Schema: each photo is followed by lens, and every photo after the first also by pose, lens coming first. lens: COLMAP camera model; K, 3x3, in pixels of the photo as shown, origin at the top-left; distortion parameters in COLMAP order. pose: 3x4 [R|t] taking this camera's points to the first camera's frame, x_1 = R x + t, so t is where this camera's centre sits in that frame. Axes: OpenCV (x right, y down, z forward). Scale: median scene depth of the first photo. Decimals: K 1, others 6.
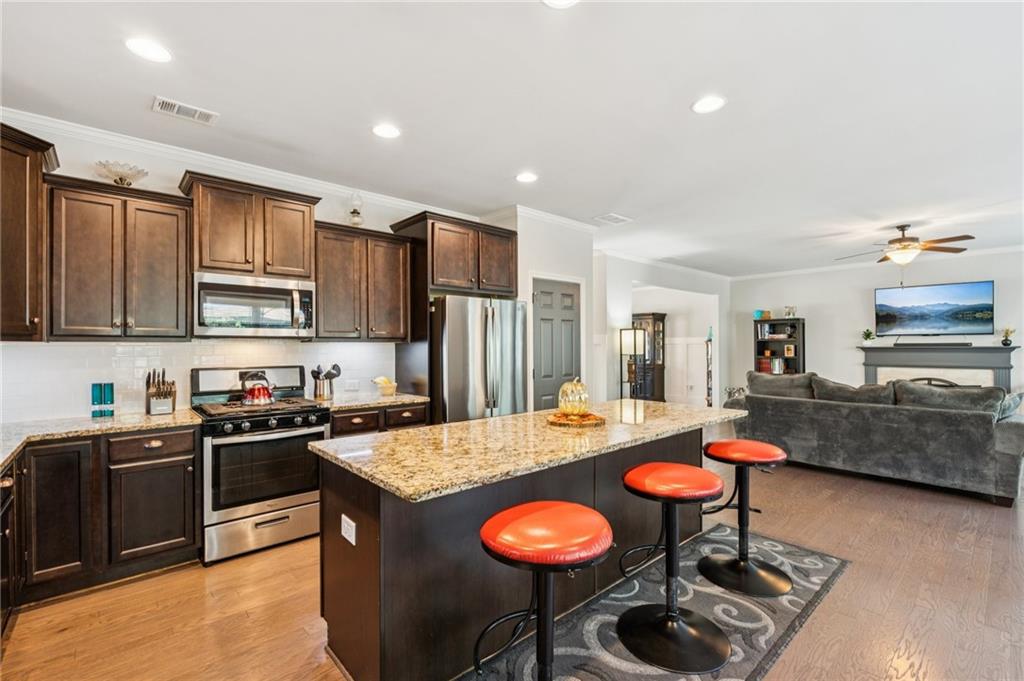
lens RADIAL K [[452.4, 0, 512.6], [0, 452.4, 342.1], [0, 0, 1]] dist [-0.006419, 0.001113]
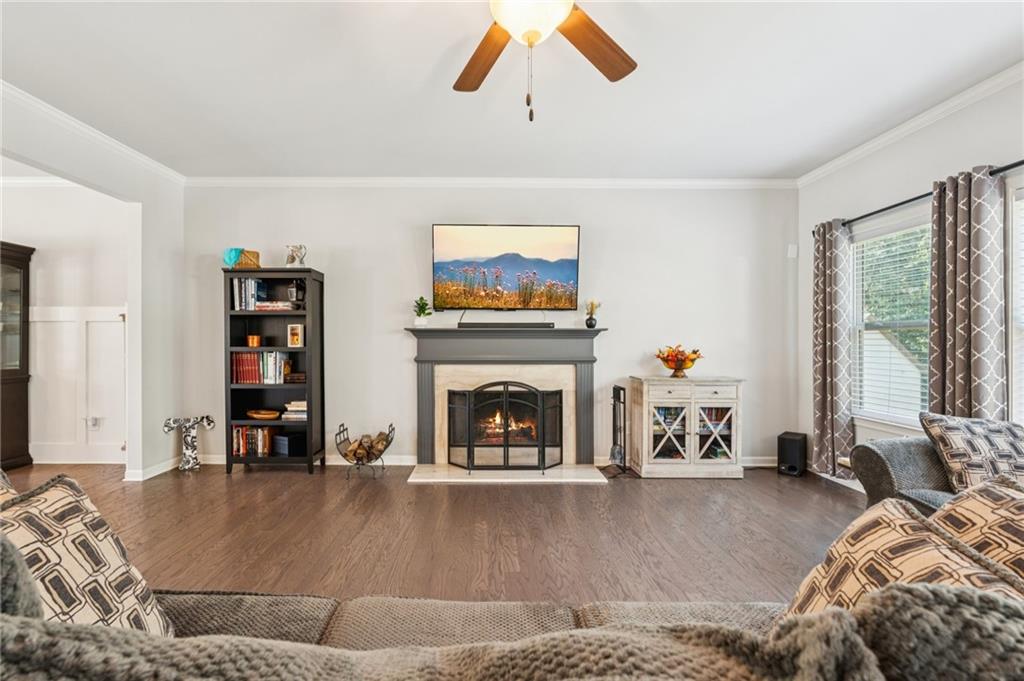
lens RADIAL K [[452.4, 0, 489.6], [0, 452.4, 341.7], [0, 0, 1]] dist [-0.006419, 0.001113]
pose [[0.668352, 0.002933, 0.743839, 0.491156], [-0.011740, 0.999909, 0.006606, 0.025155], [-0.743753, -0.013148, 0.668326, 0.646576]]
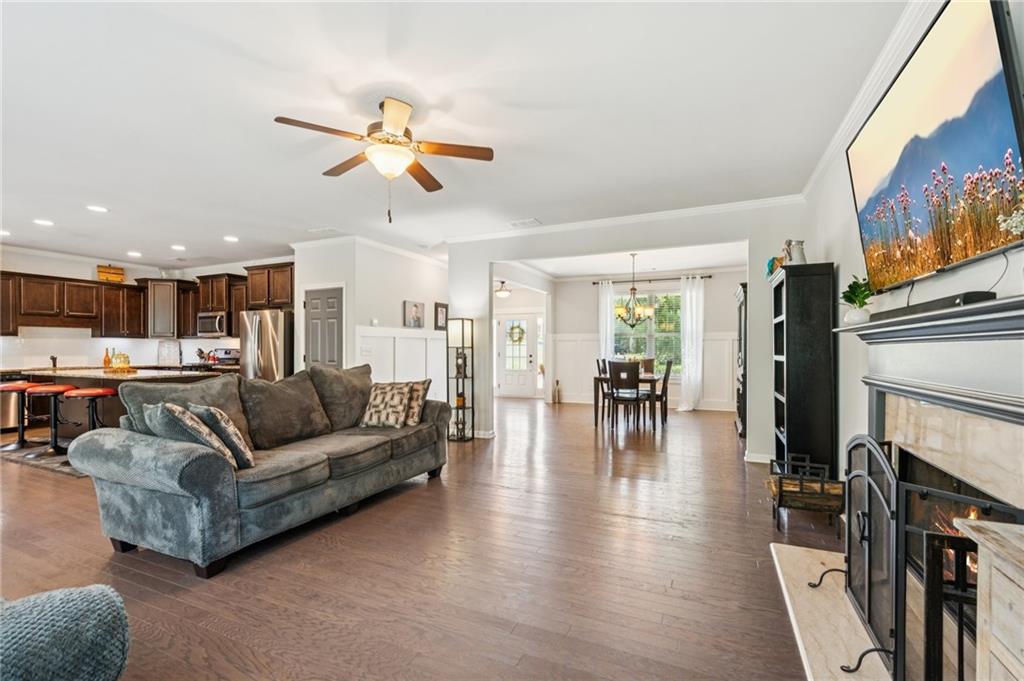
lens RADIAL K [[452.4, 0, 510.4], [0, 452.4, 348.8], [0, 0, 1]] dist [-0.006419, 0.001113]
pose [[0.395166, 0.007966, -0.918575, 1.127436], [0.005045, 0.999929, 0.010841, 0.019003], [0.918596, -0.008919, 0.395098, 0.730836]]
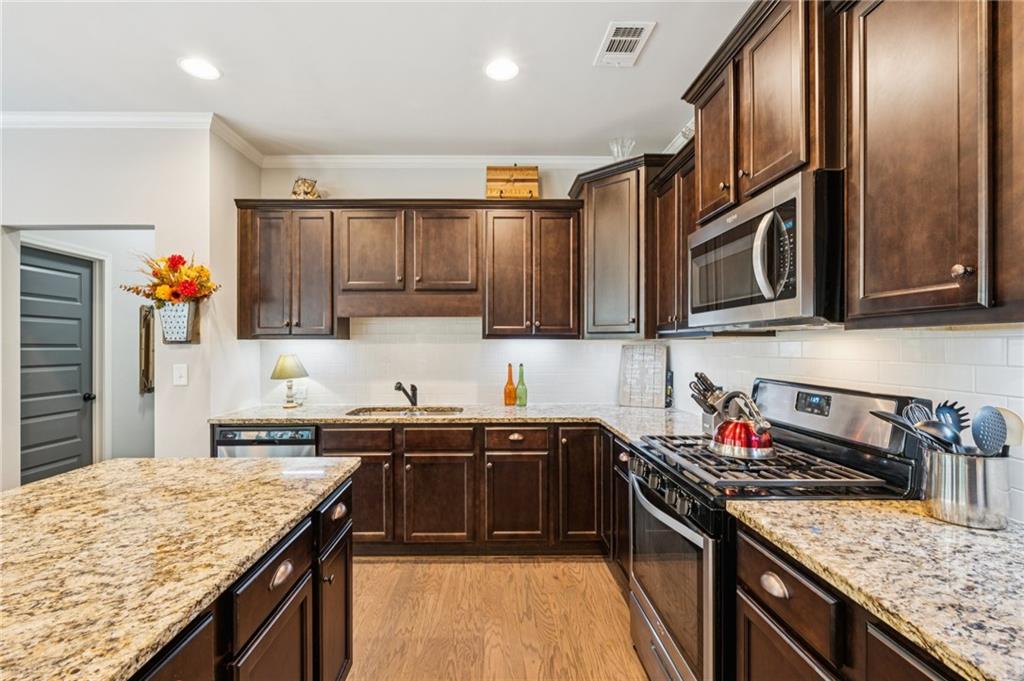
lens RADIAL K [[452.4, 0, 498.0], [0, 452.4, 344.7], [0, 0, 1]] dist [-0.006419, 0.001113]
pose [[-0.662962, 0.003887, -0.748643, 0.005410], [0.009700, 0.999947, -0.003398, 0.005150], [0.748590, -0.009514, -0.662965, 0.545735]]
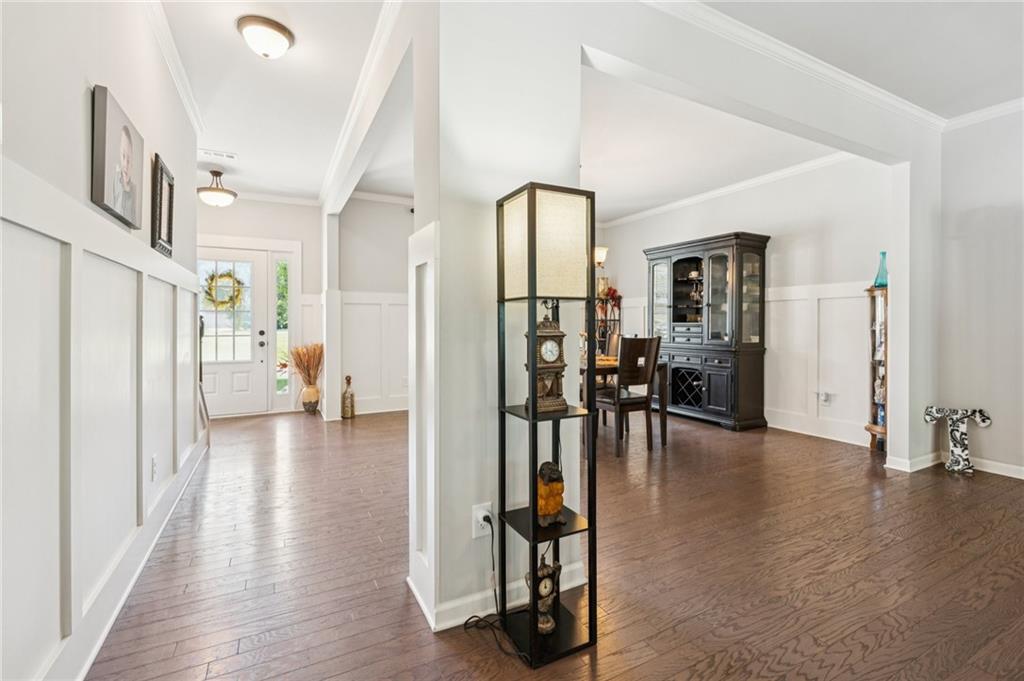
lens RADIAL K [[452.4, 0, 506.5], [0, 452.4, 324.2], [0, 0, 1]] dist [-0.006419, 0.001113]
pose [[0.968041, 0.002500, -0.250781, 0.304545], [0.000726, 0.999918, 0.012774, 0.035965], [0.250793, -0.012548, 0.967959, 0.748770]]
